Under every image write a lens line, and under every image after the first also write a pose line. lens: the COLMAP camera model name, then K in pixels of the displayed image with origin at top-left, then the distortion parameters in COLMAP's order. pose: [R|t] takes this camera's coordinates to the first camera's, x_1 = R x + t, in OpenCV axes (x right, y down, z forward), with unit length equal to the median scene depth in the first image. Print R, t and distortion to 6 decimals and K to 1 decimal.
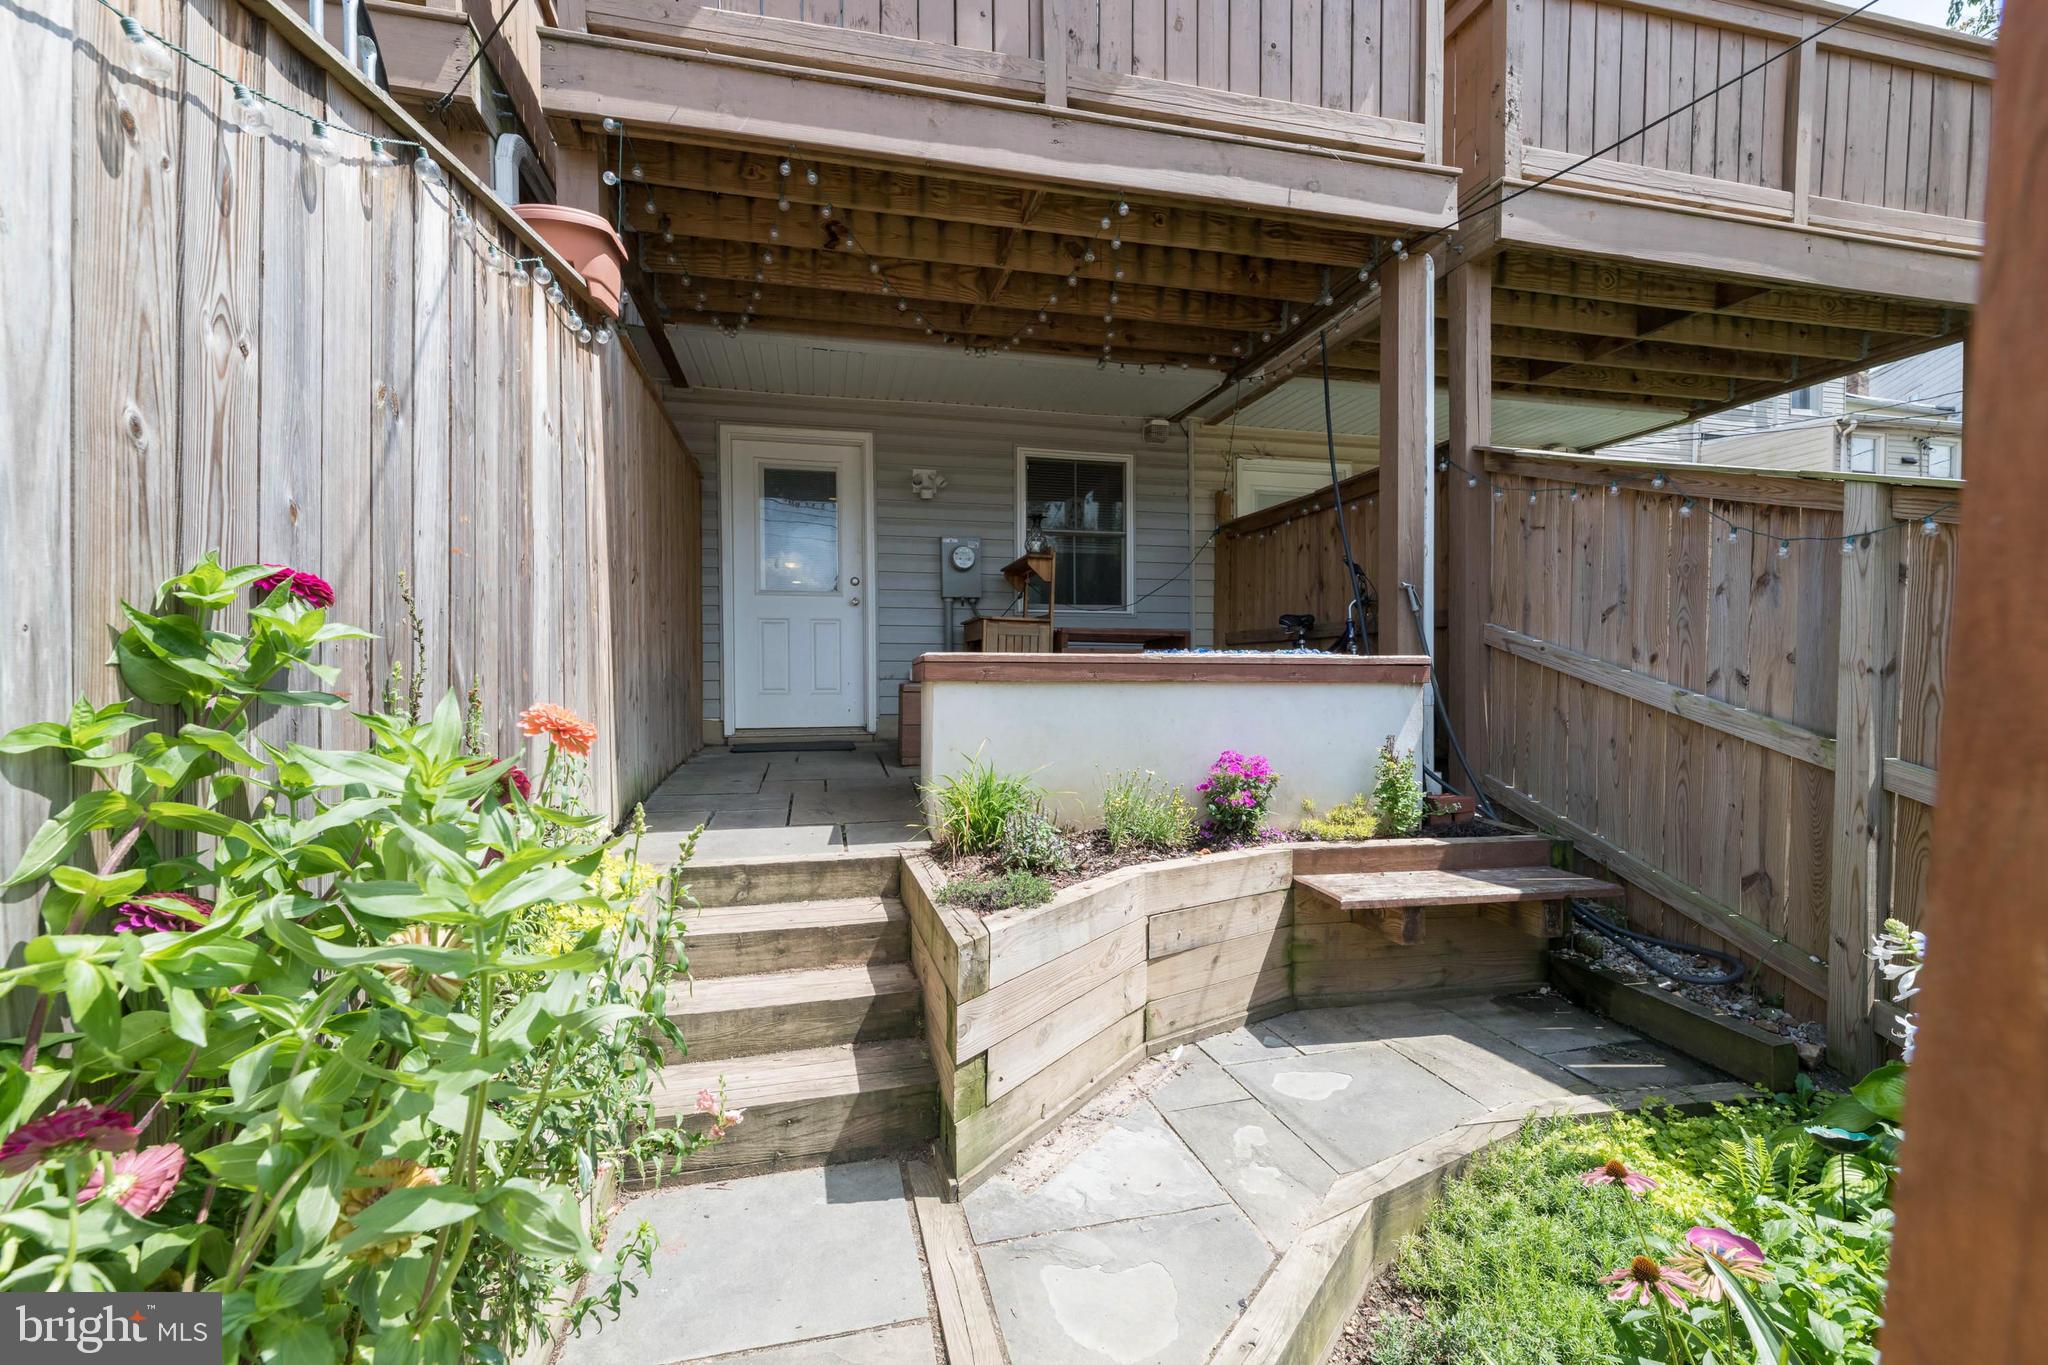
lens RADIAL K [[872.6, 0, 1030.8], [0, 872.6, 691.5], [0, 0, 1]] dist [0.003442, 0.000301]
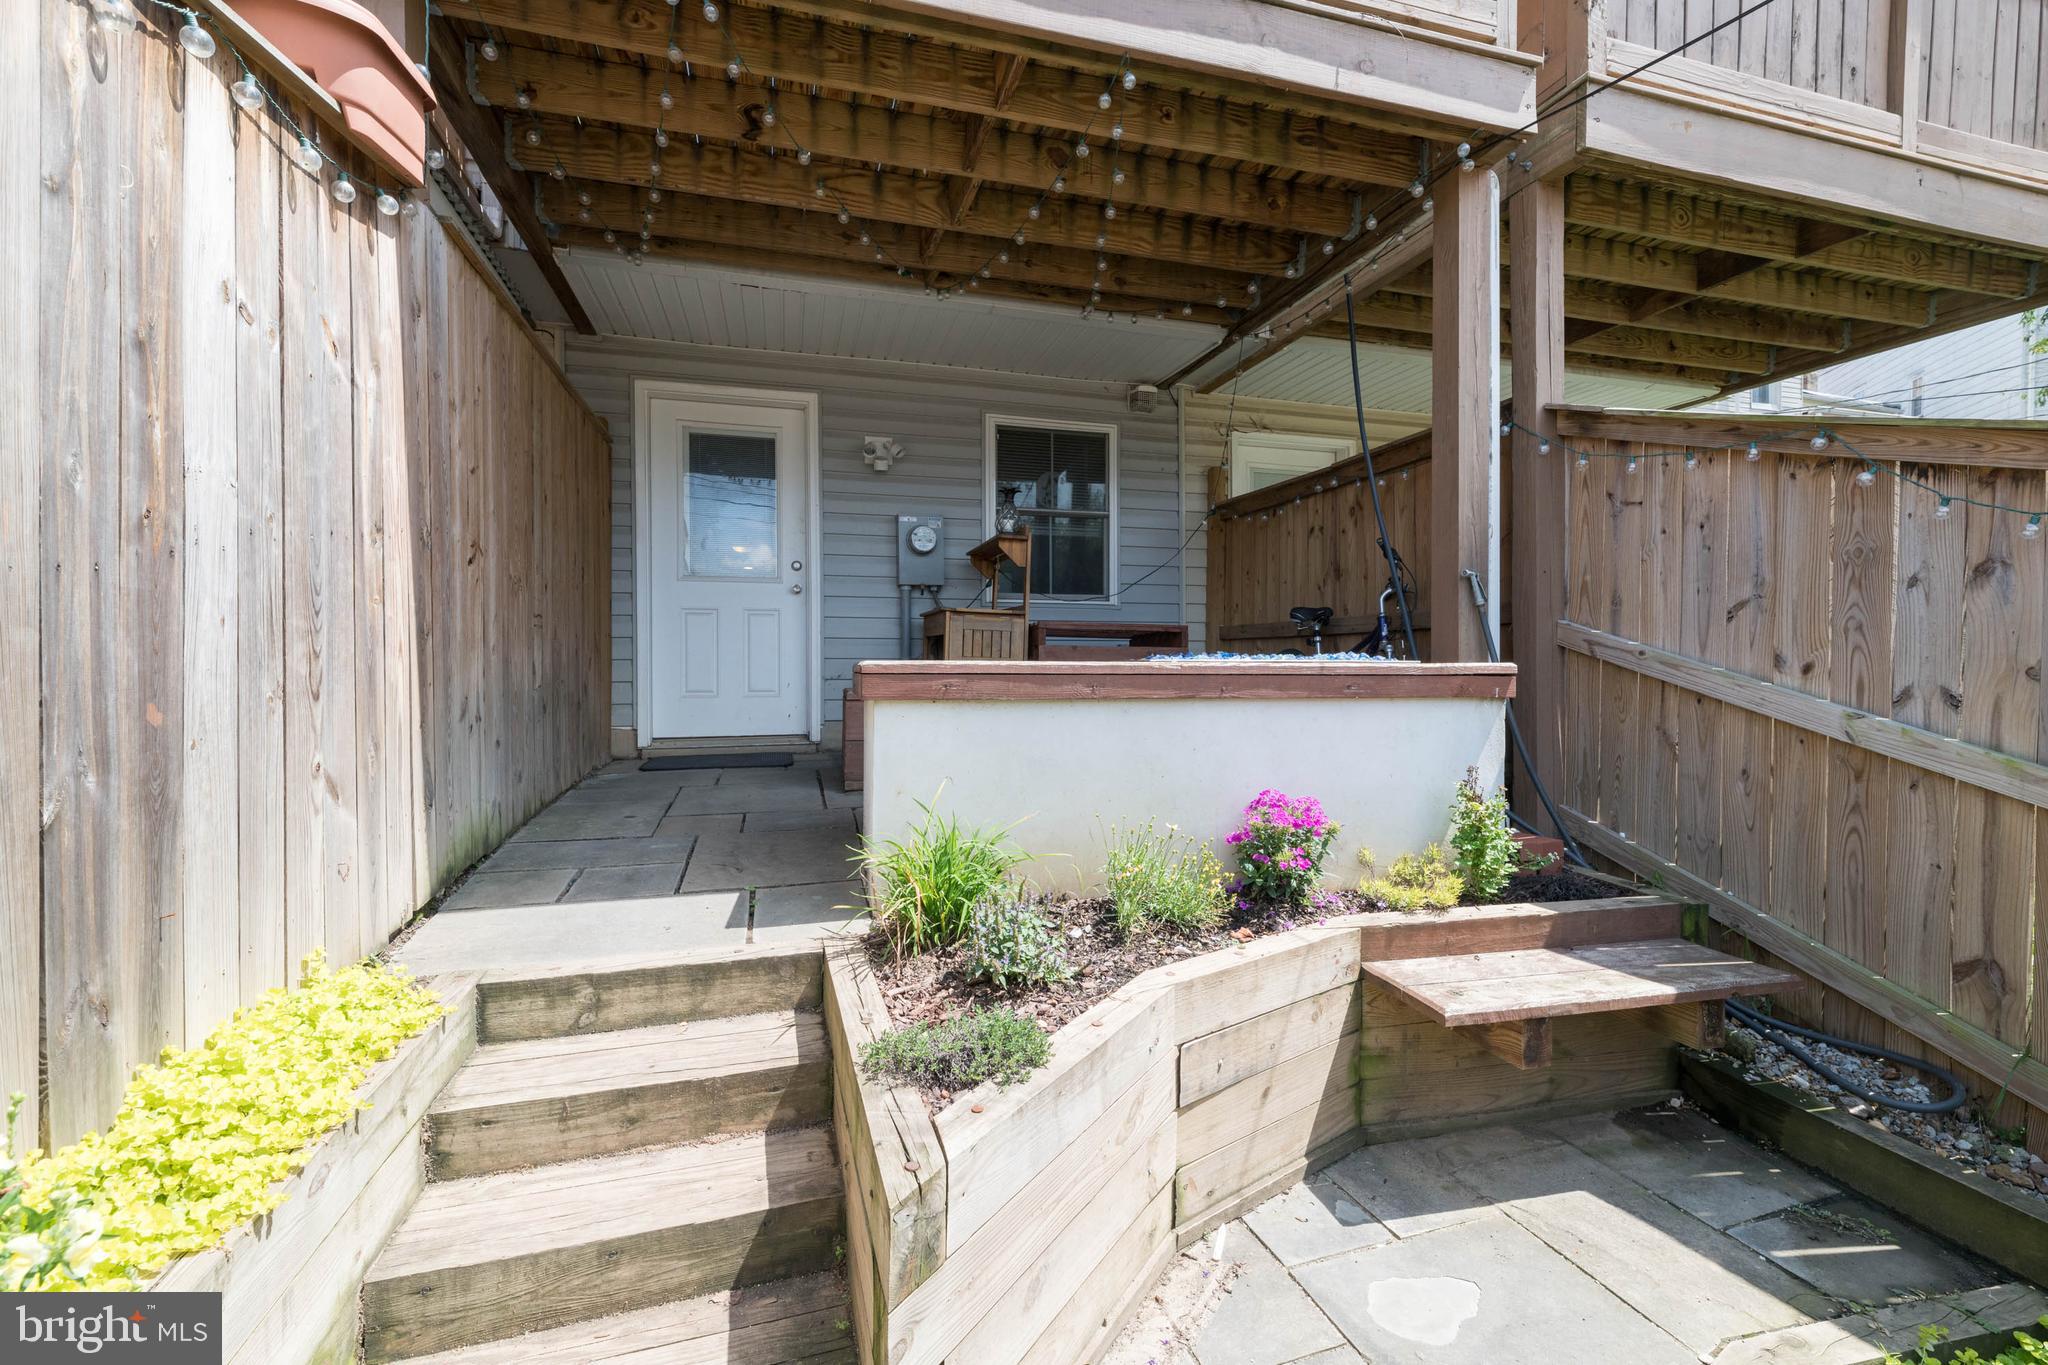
lens RADIAL K [[872.6, 0, 1021.6], [0, 872.6, 664.5], [0, 0, 1]] dist [0.003442, 0.000301]
pose [[0.999555, 0.002711, 0.029697, -0.008798], [-0.002213, 0.999857, -0.016787, -0.025167], [-0.029738, 0.016714, 0.999418, 0.227768]]
